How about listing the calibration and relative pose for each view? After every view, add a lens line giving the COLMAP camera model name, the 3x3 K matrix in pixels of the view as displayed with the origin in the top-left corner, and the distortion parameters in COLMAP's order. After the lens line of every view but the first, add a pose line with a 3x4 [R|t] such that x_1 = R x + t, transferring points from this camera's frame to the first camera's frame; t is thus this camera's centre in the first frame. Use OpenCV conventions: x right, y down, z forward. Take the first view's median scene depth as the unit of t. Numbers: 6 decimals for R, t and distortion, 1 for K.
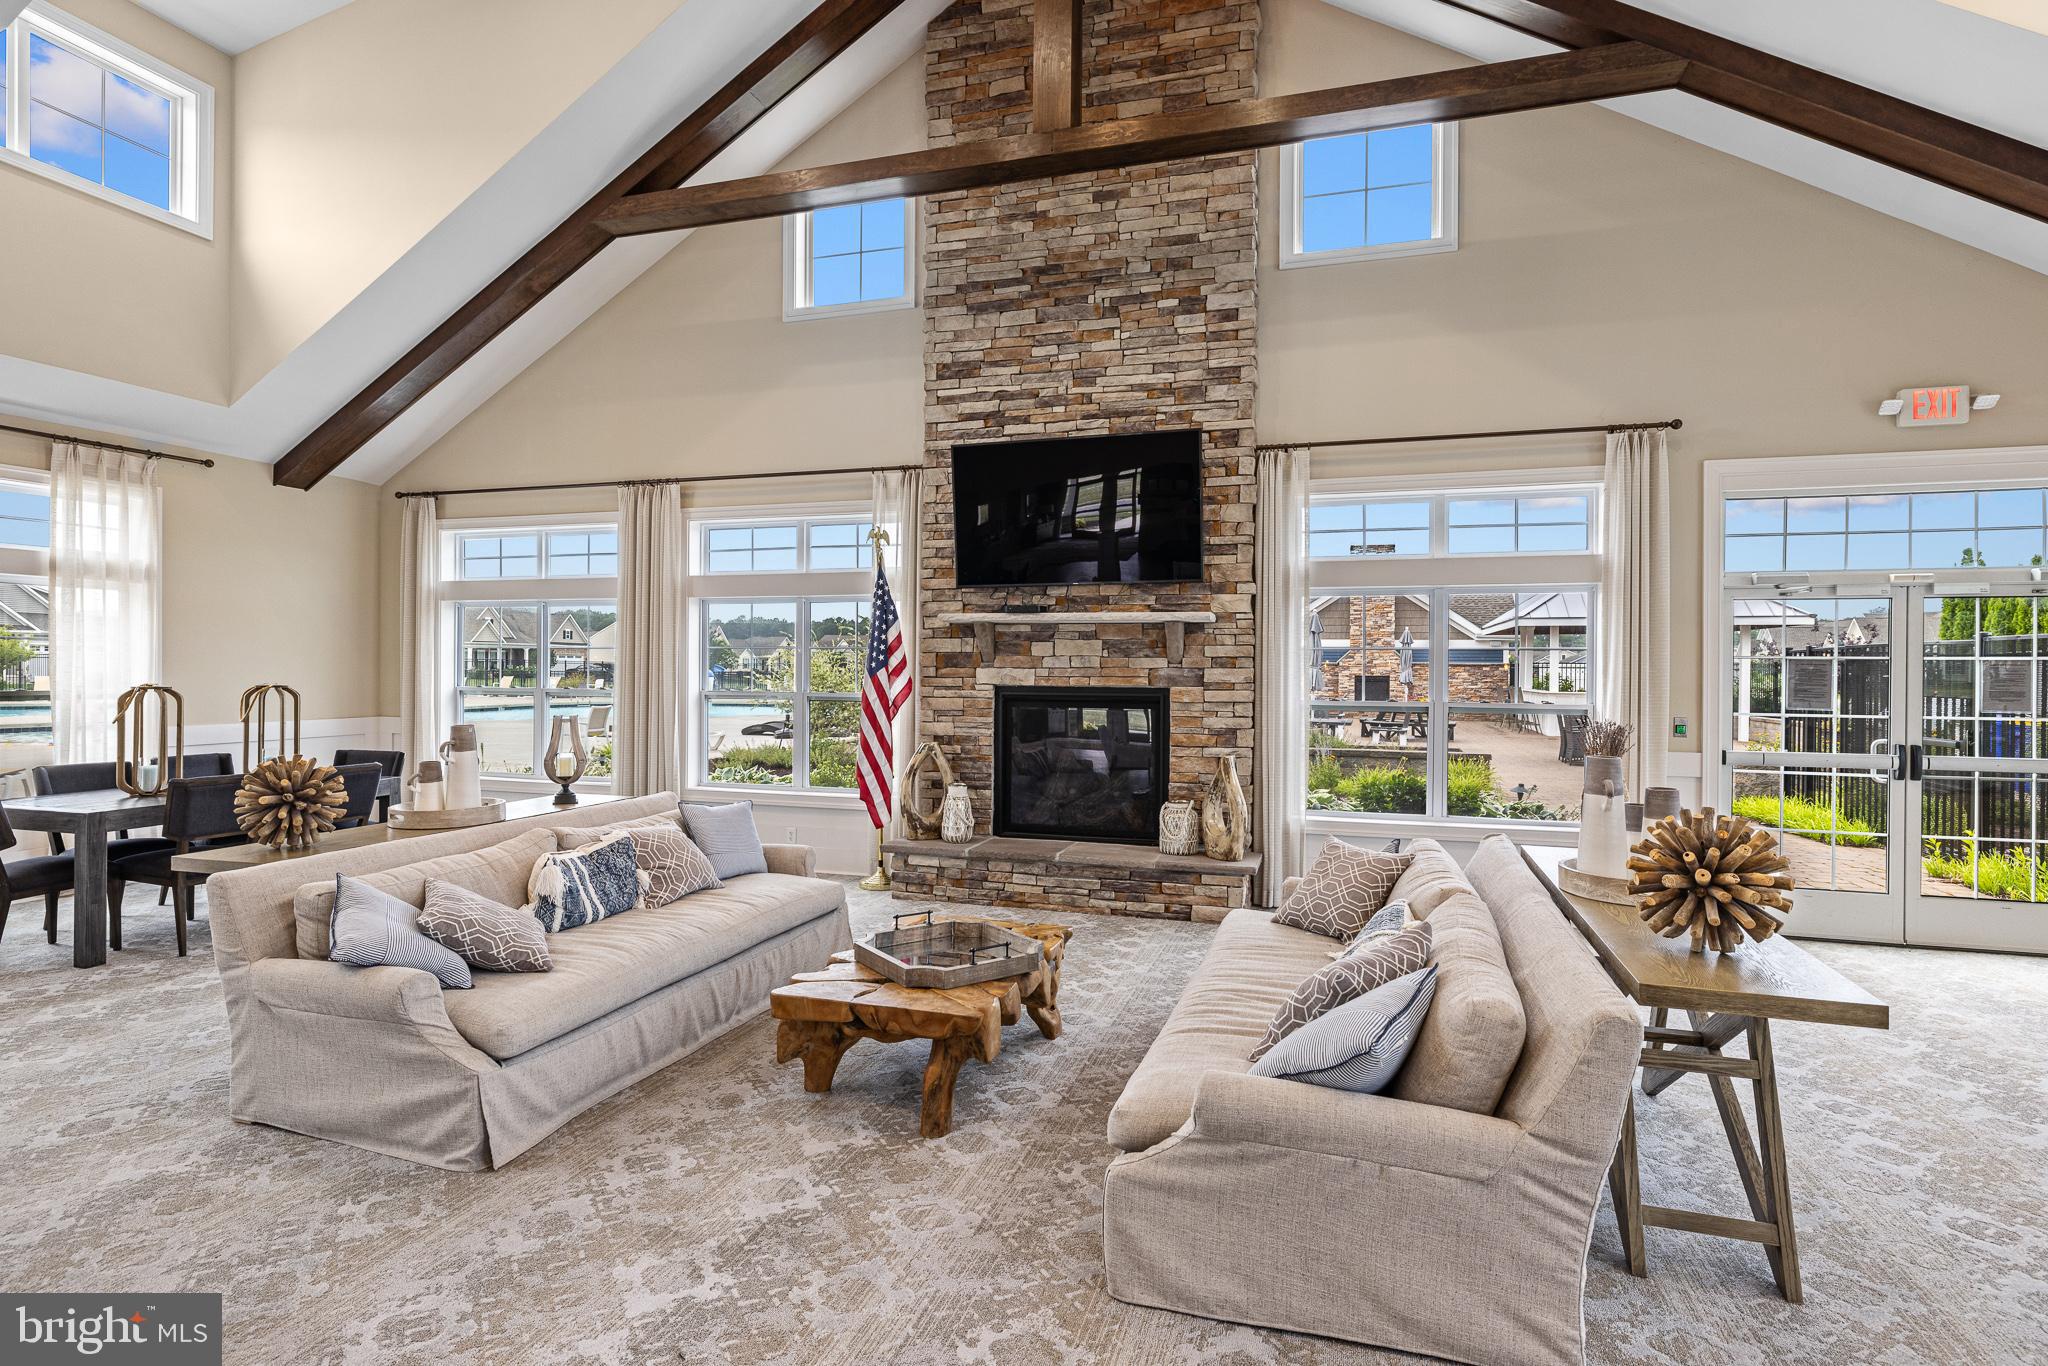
lens RADIAL K [[1032.0, 0, 1025.8], [0, 1032.0, 673.1], [0, 0, 1]] dist [-0.004345, 0.002304]
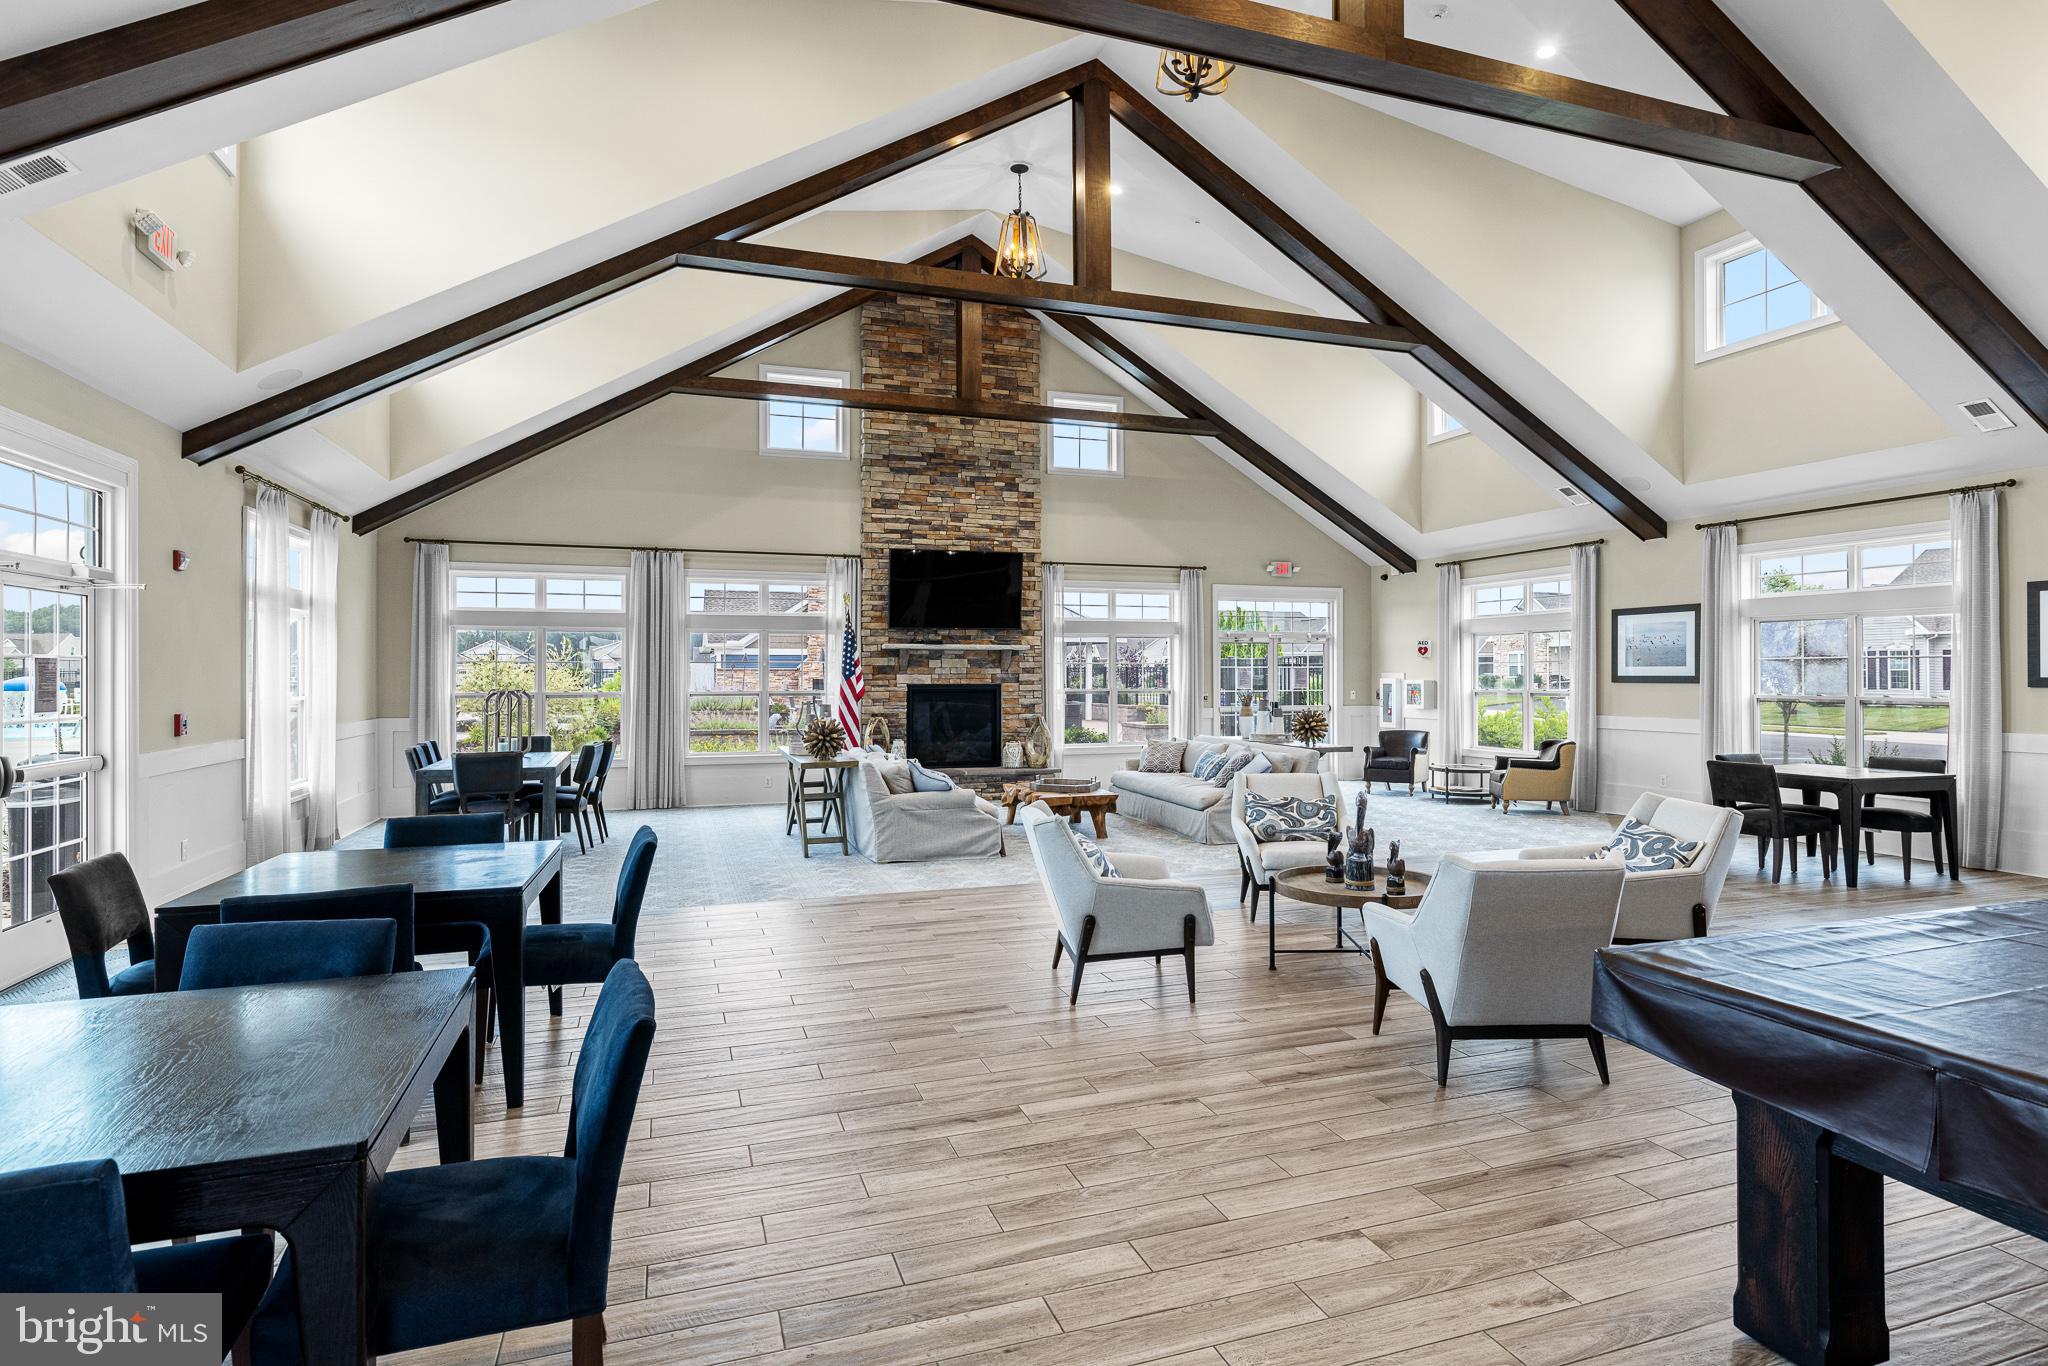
lens RADIAL K [[1032.0, 0, 1033.5], [0, 1032.0, 669.3], [0, 0, 1]] dist [-0.004345, 0.002304]
pose [[0.805132, -0.005757, 0.593068, -0.940238], [0.010034, 0.999942, -0.003915, -0.004655], [-0.593011, 0.009103, 0.805143, -0.576651]]
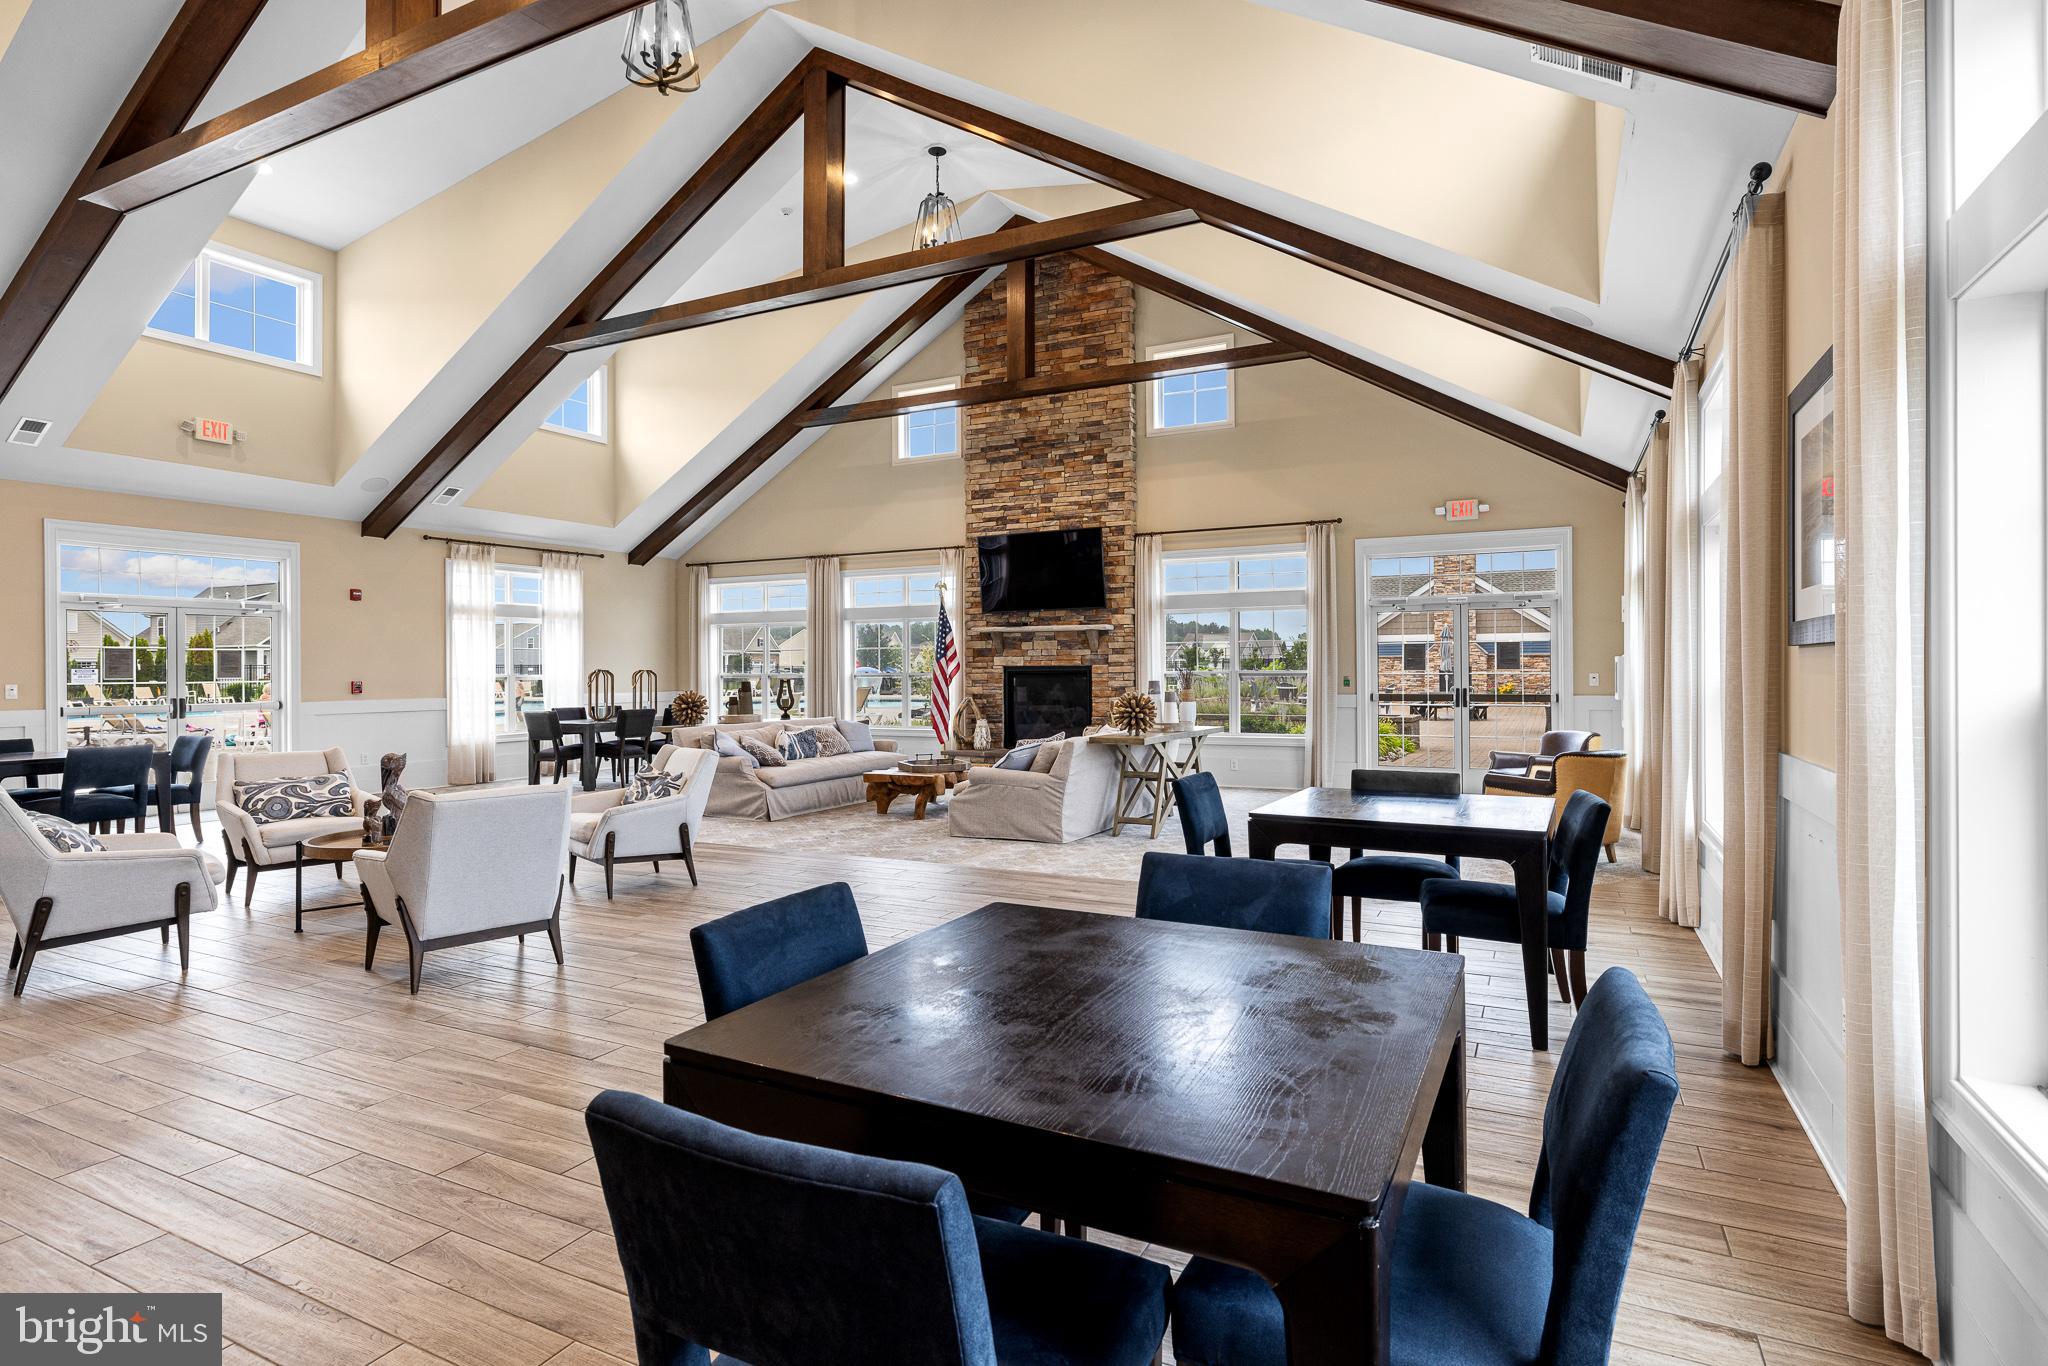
lens RADIAL K [[1032.0, 0, 1034.2], [0, 1032.0, 667.9], [0, 0, 1]] dist [-0.004345, 0.002304]
pose [[0.987442, -0.013759, -0.157379, 0.323198], [0.012902, 0.999896, -0.006463, 0.028704], [0.157452, 0.004351, 0.987517, -0.829216]]
